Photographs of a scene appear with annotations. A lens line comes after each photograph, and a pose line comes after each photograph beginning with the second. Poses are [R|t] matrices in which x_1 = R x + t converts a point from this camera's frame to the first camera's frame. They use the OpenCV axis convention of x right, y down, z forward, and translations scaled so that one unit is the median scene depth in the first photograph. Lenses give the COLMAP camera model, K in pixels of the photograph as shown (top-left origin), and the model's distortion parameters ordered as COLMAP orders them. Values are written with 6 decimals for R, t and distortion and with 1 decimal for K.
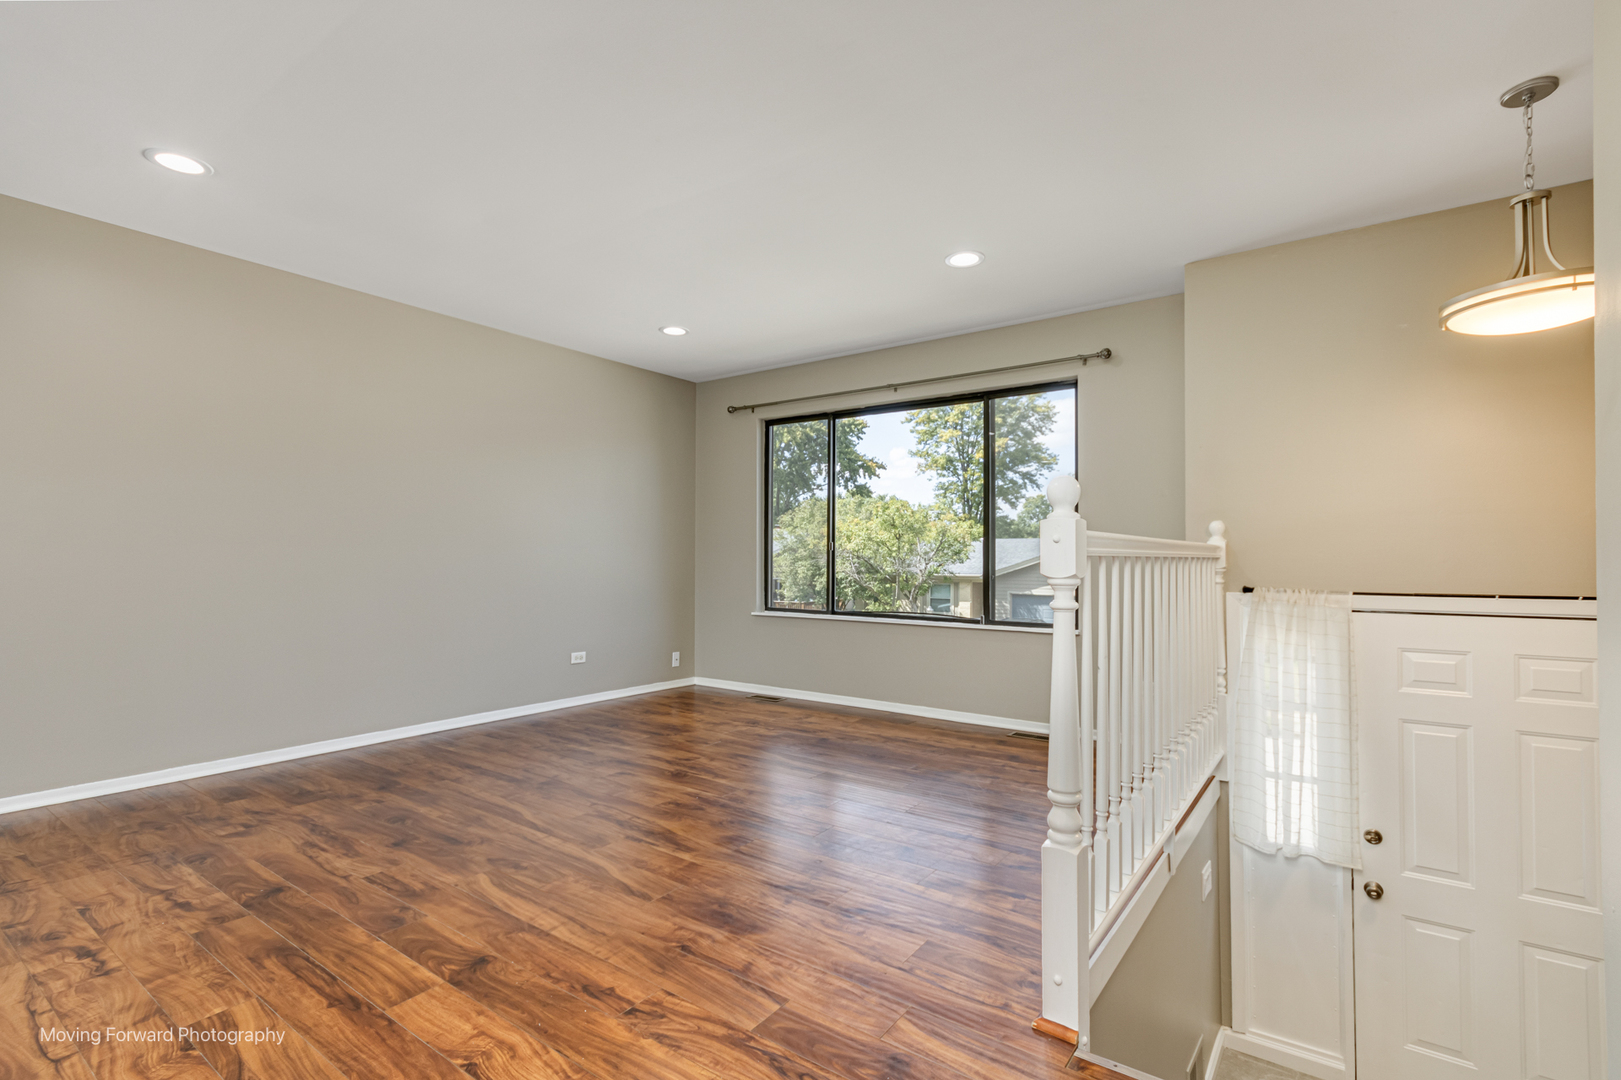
lens RADIAL K [[751.5, 0, 804.2], [0, 751.5, 544.3], [0, 0, 1]] dist [0.002965, 0.000866]
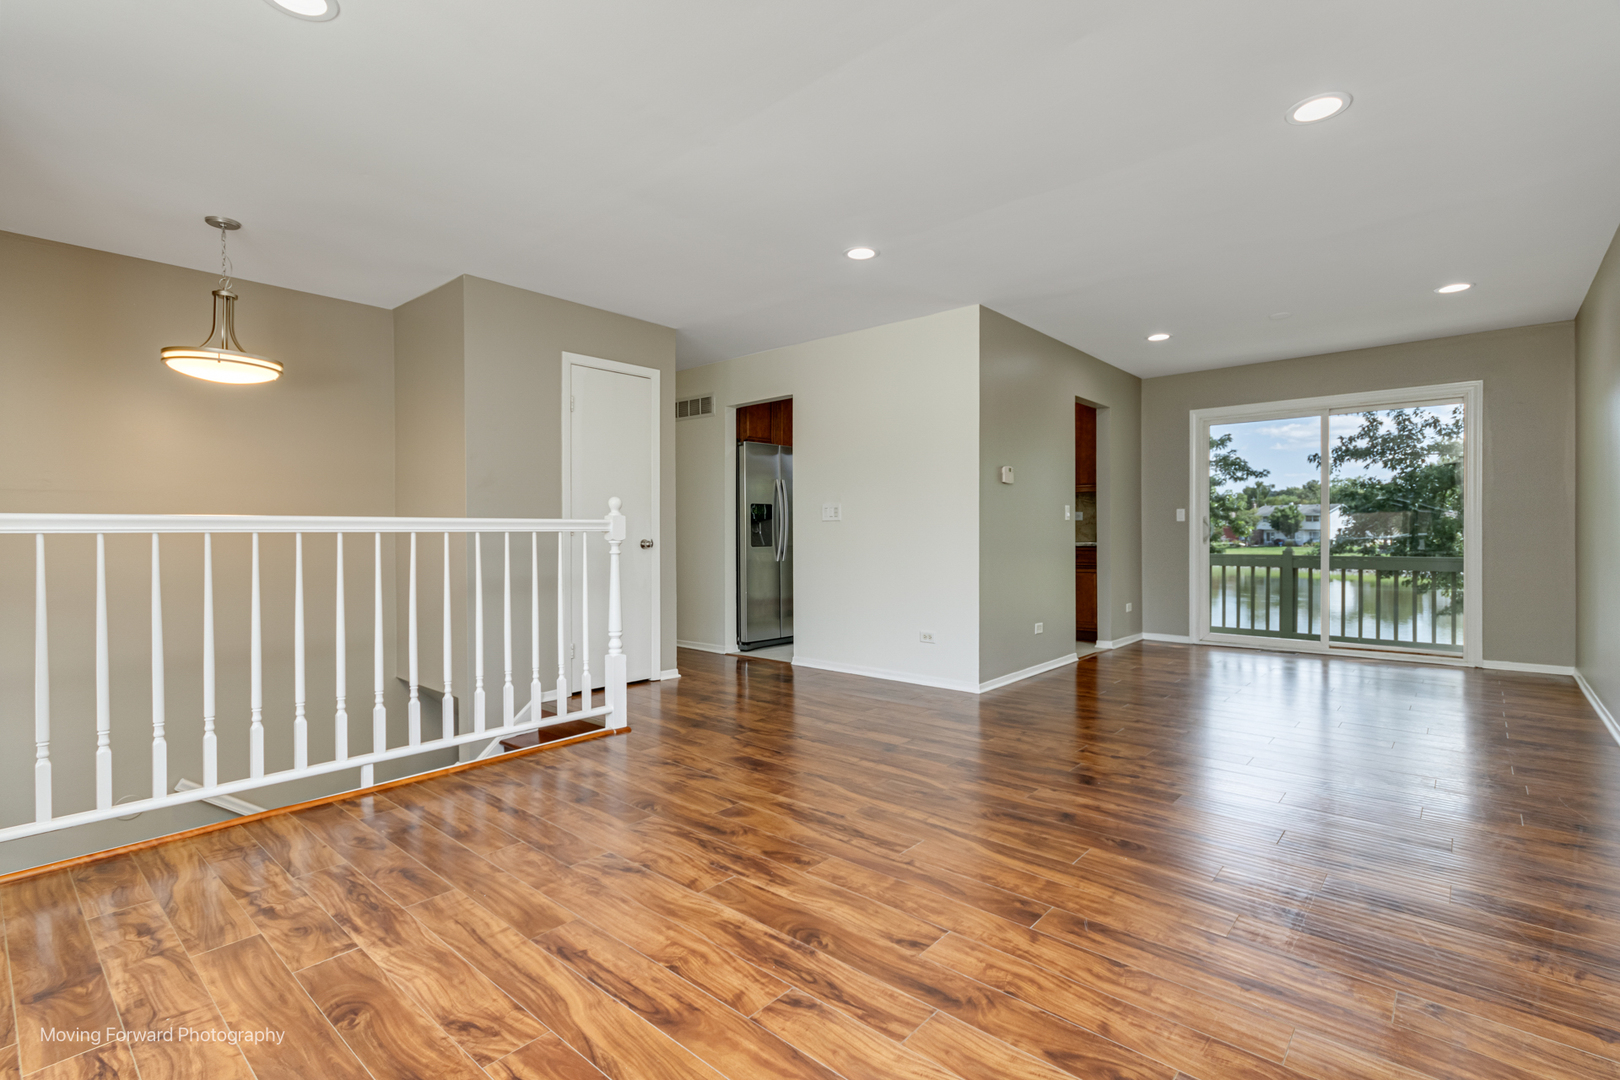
lens RADIAL K [[751.0, 0, 811.7], [0, 751.0, 536.0], [0, 0, 1]] dist [0.002965, 0.000866]
pose [[-0.996121, 0.001334, 0.087988, -0.263255], [0.000440, 0.999948, -0.010187, 0.031733], [-0.087997, -0.010109, -0.996069, 1.852300]]
